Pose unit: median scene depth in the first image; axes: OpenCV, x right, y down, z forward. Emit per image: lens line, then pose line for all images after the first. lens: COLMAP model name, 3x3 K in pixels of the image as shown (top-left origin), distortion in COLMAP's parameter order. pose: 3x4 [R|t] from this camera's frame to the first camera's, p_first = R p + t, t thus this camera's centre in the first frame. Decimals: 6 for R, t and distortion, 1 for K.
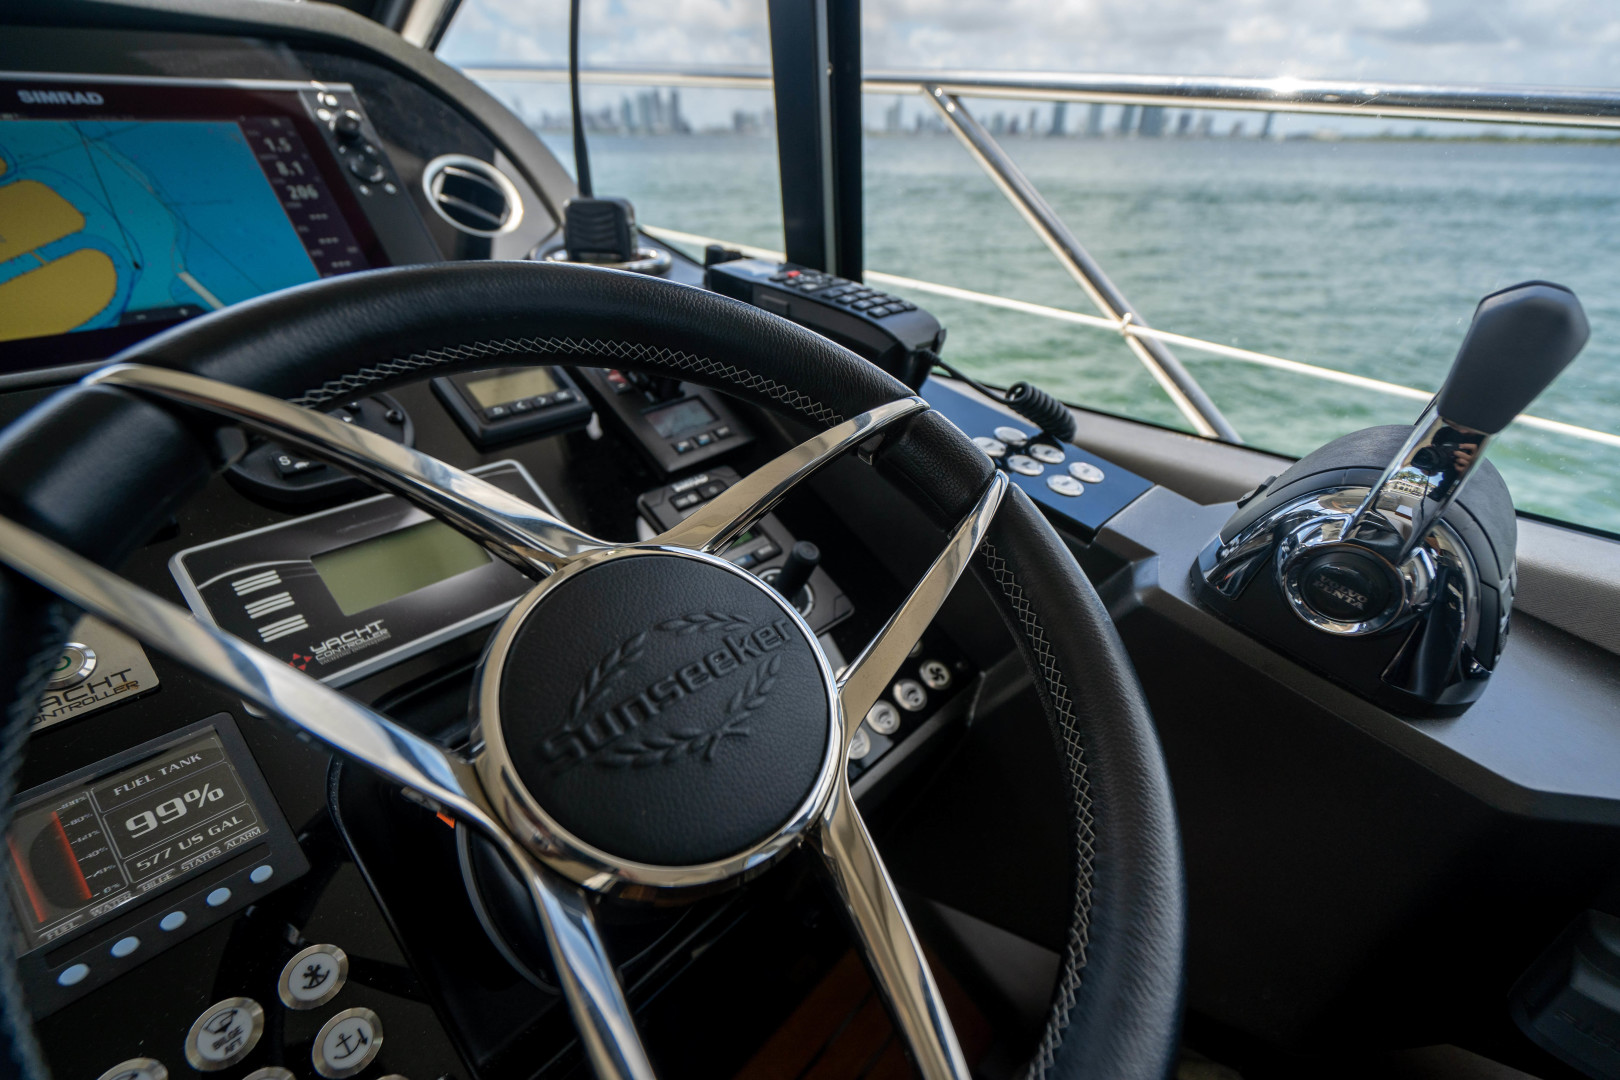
lens RADIAL K [[752.5, 0, 798.7], [0, 752.5, 558.0], [0, 0, 1]] dist [-0.011556, 0.006169]
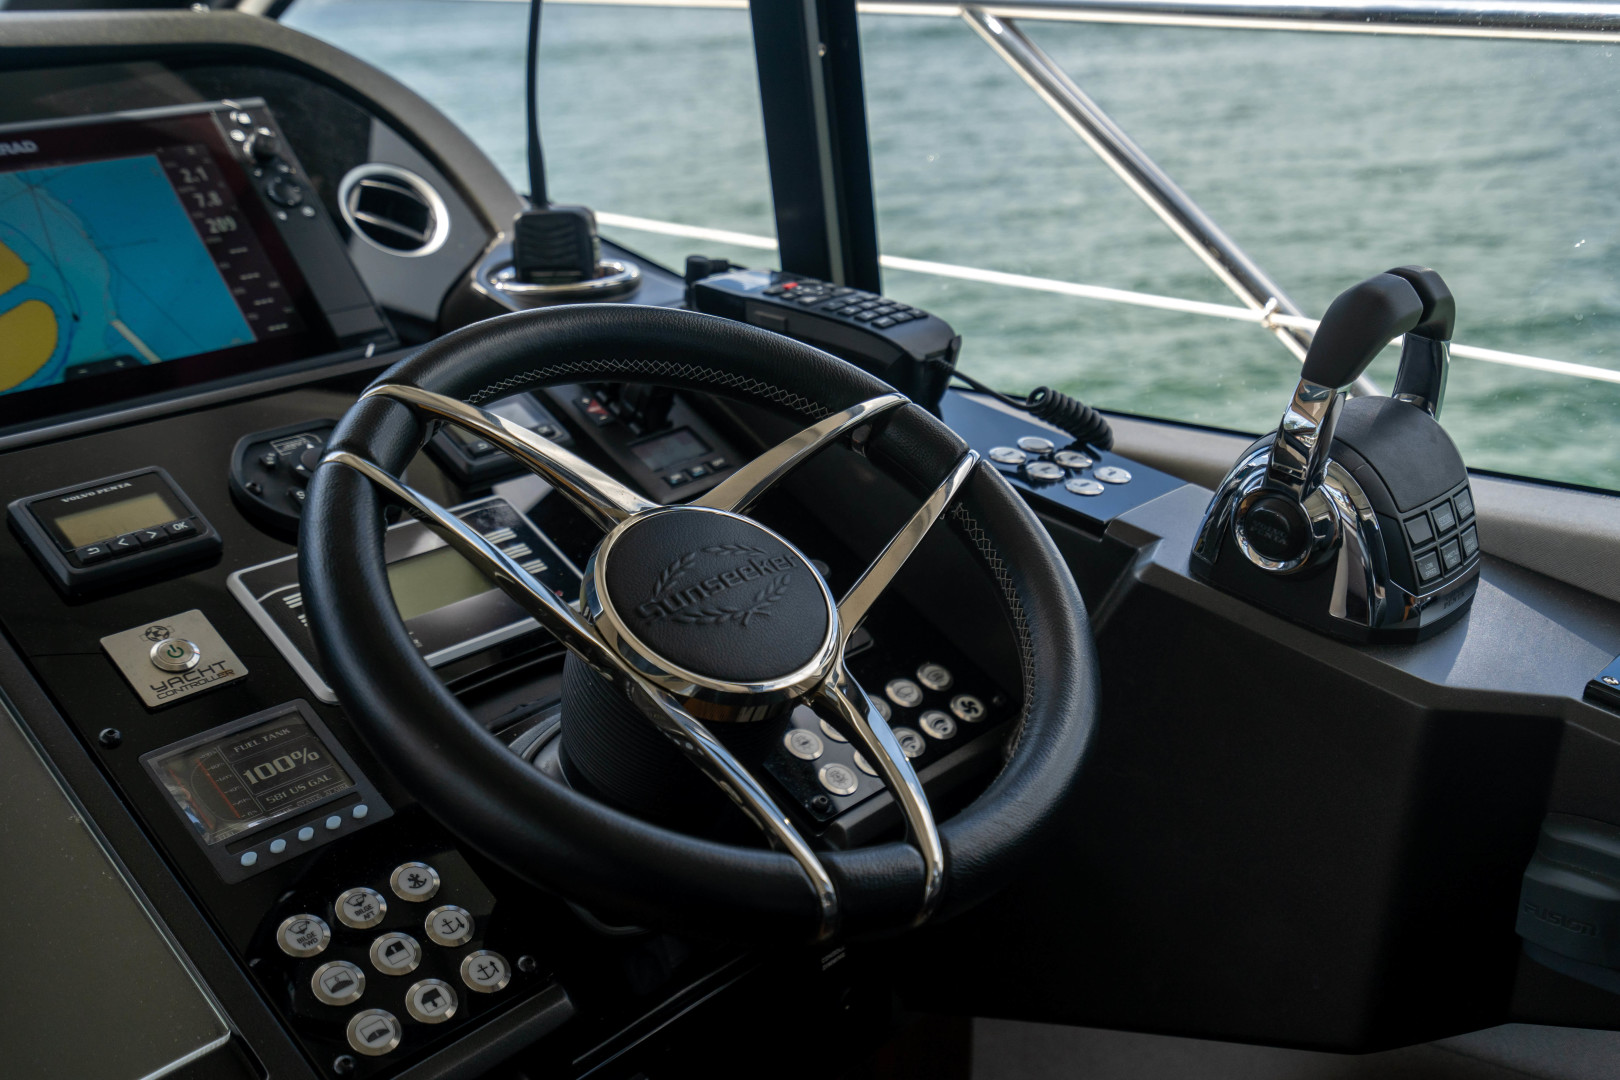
lens RADIAL K [[1722.4, 0, 707.1], [0, 1722.4, 576.1], [0, 0, 1]] dist [0.045275, -0.036332]
pose [[0.996590, -0.047125, -0.067731, 0.018073], [0.035014, 0.984820, -0.170013, 0.325065], [0.074715, 0.167062, 0.983111, -1.024928]]
